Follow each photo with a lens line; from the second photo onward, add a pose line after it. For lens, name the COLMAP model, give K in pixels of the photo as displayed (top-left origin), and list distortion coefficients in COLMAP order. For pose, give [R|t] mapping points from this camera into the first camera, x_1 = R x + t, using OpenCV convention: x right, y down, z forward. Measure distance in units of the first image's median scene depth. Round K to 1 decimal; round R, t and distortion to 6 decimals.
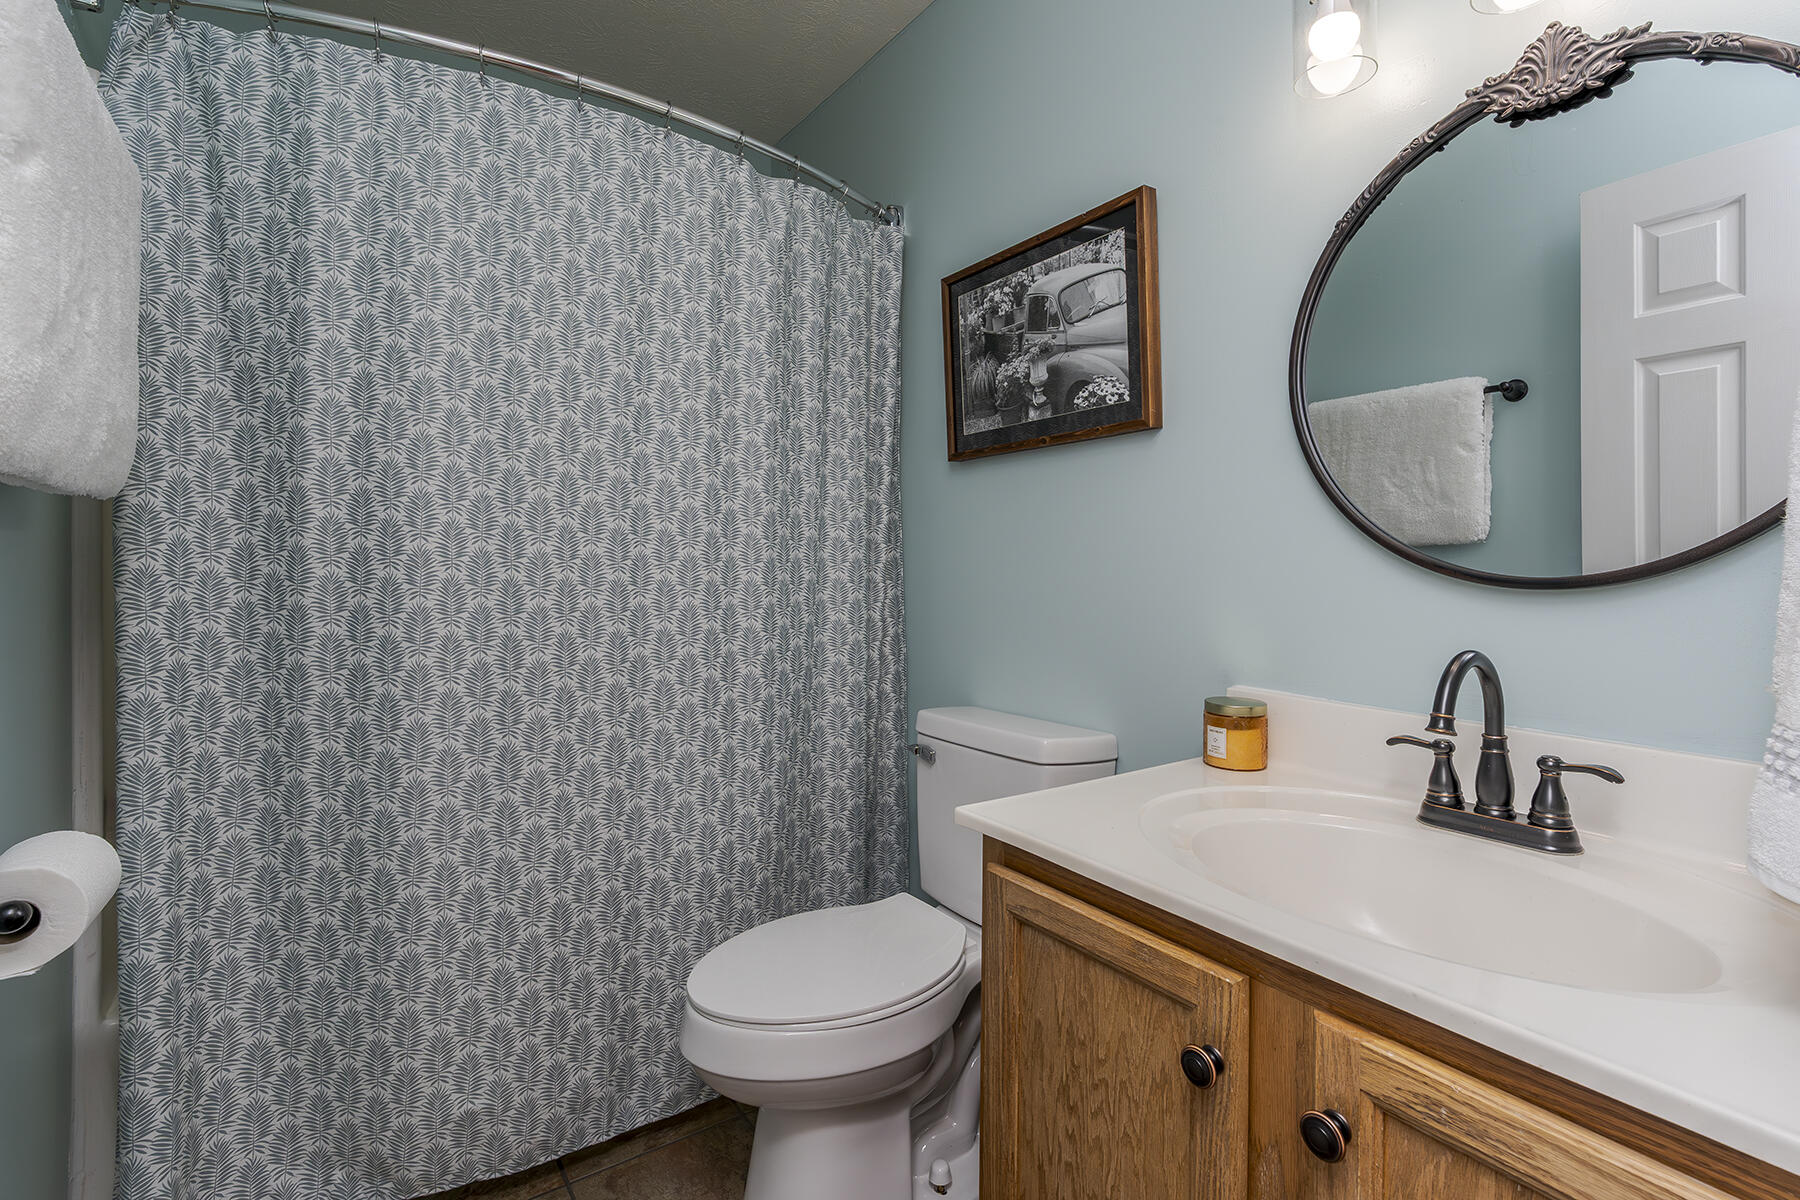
lens RADIAL K [[825.3, 0, 894.5], [0, 825.3, 578.8], [0, 0, 1]] dist [-0.005649, -0.000157]
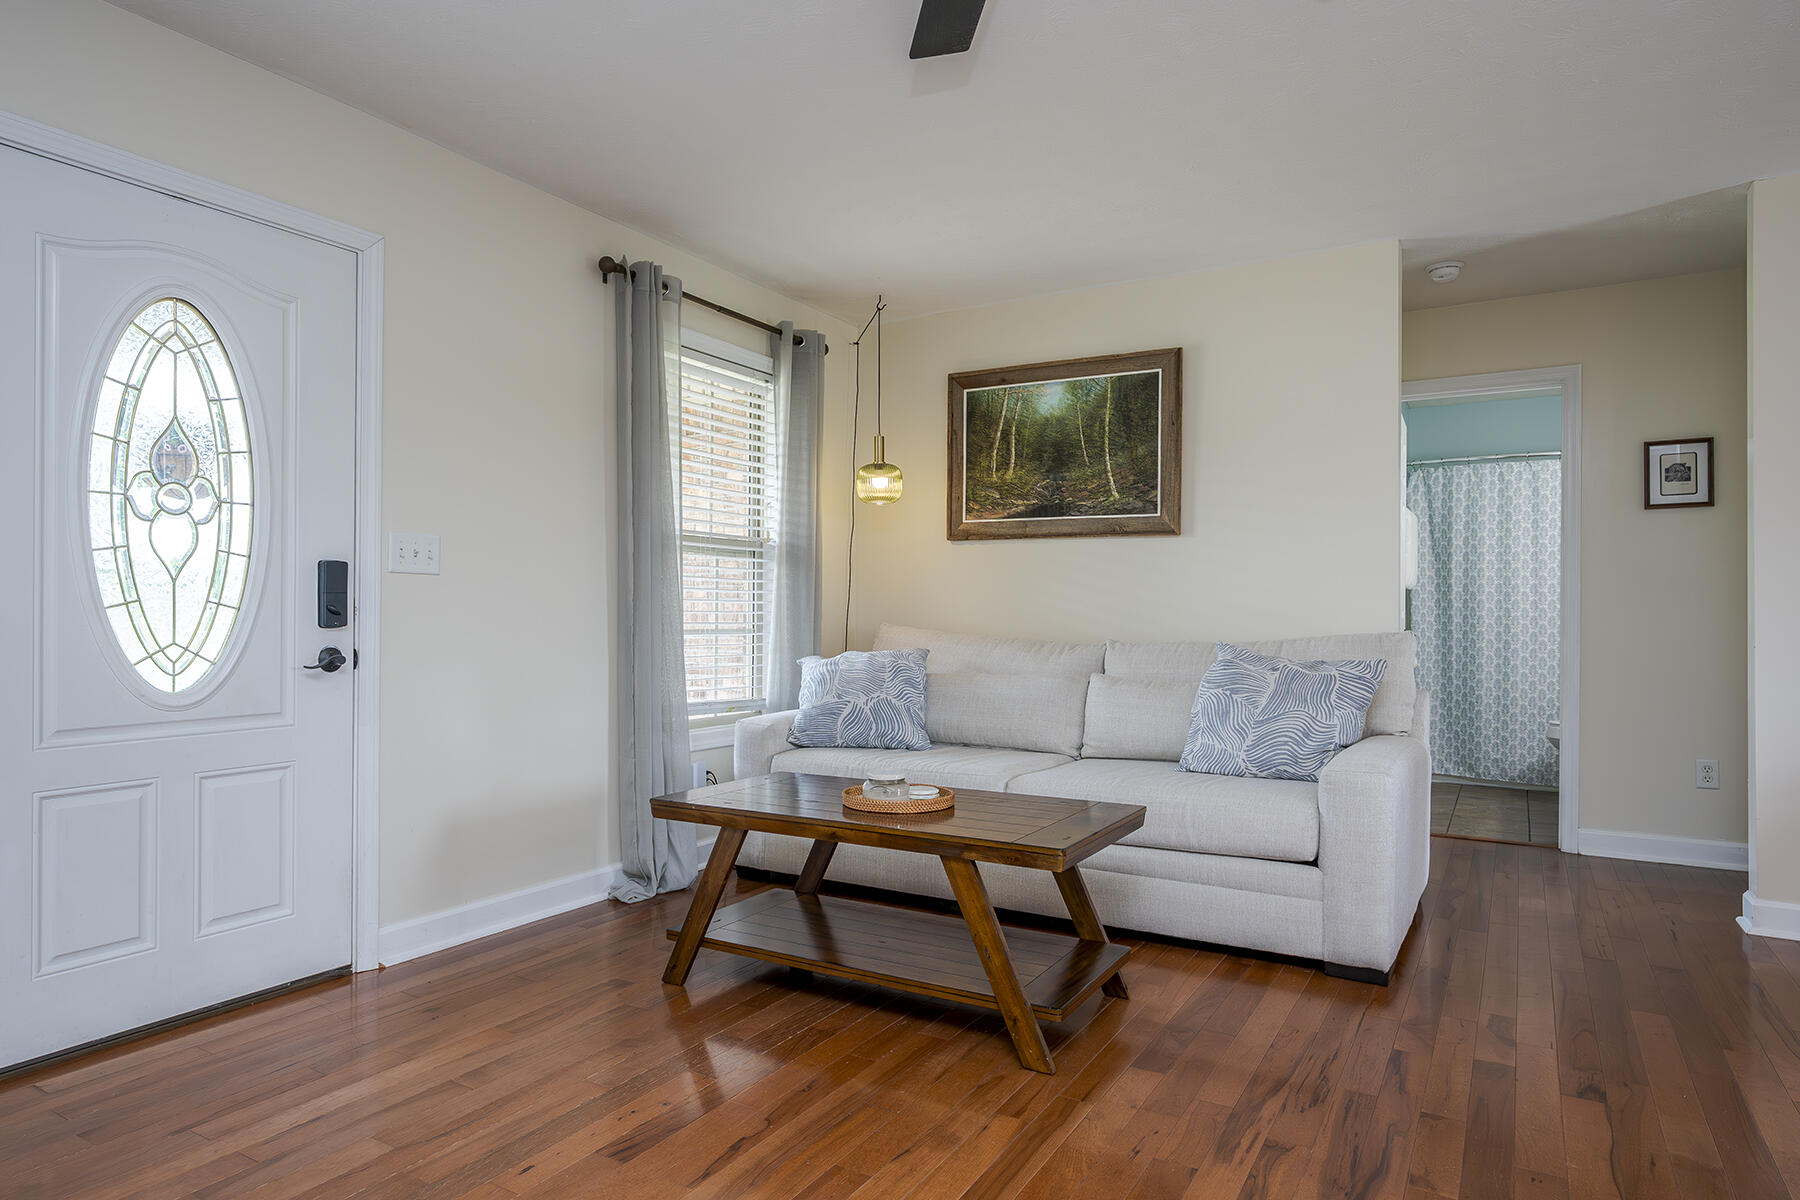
lens RADIAL K [[1081.9, 0, 900.0], [0, 1081.9, 600.0], [0, 0, 1]] dist [0.036403, -0.000087]
pose [[0.430588, -0.011431, -0.902476, 2.760411], [0.000030, 0.999920, -0.012651, 0.031343], [0.902548, 0.005420, 0.430554, -3.501341]]
